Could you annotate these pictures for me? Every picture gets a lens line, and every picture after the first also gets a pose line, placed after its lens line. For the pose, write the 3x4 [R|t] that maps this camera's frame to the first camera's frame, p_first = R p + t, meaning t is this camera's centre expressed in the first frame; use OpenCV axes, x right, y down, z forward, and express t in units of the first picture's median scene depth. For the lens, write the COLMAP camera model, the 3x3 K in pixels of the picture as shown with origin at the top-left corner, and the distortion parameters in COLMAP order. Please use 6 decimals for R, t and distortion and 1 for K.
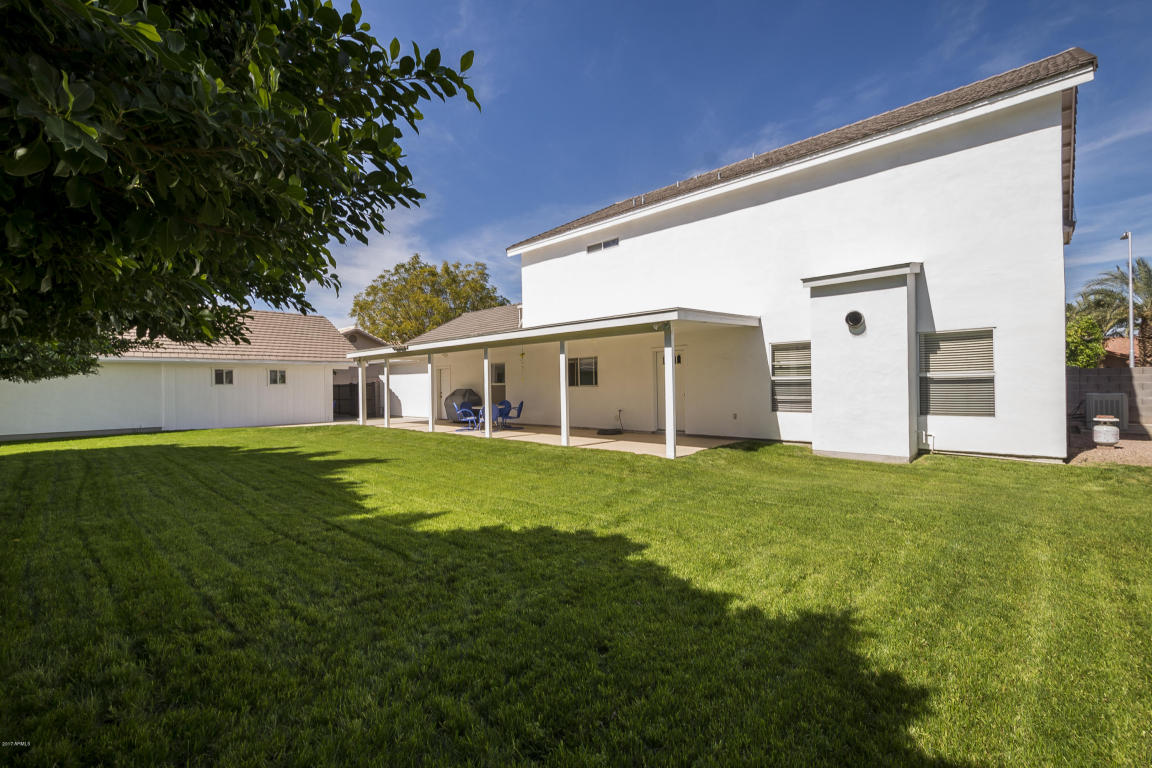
lens RADIAL K [[499.3, 0, 573.0], [0, 499.3, 384.0], [0, 0, 1]] dist [0.005182, -0.000335]
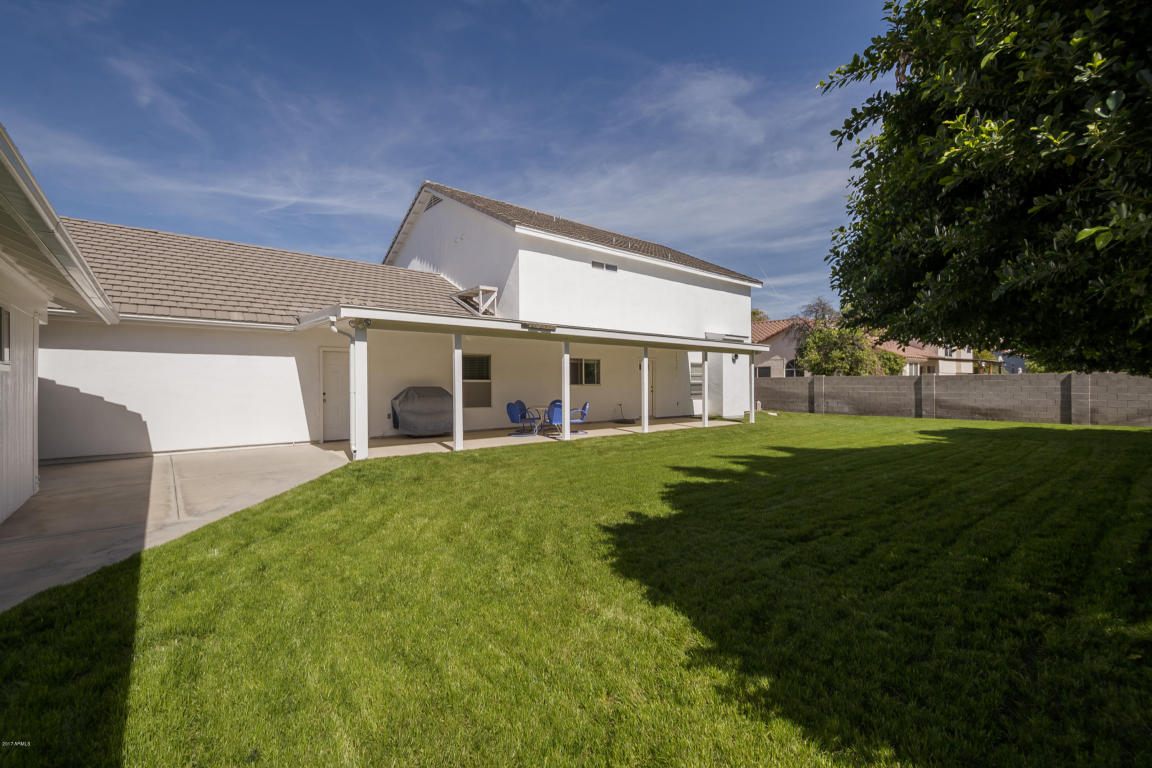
lens RADIAL K [[499.3, 0, 572.9], [0, 499.3, 386.2], [0, 0, 1]] dist [0.005182, -0.000335]
pose [[0.101499, 0.007223, 0.994809, -1.082086], [-0.005599, 0.999962, -0.006689, 0.015536], [-0.994820, -0.004891, 0.101535, 0.915024]]
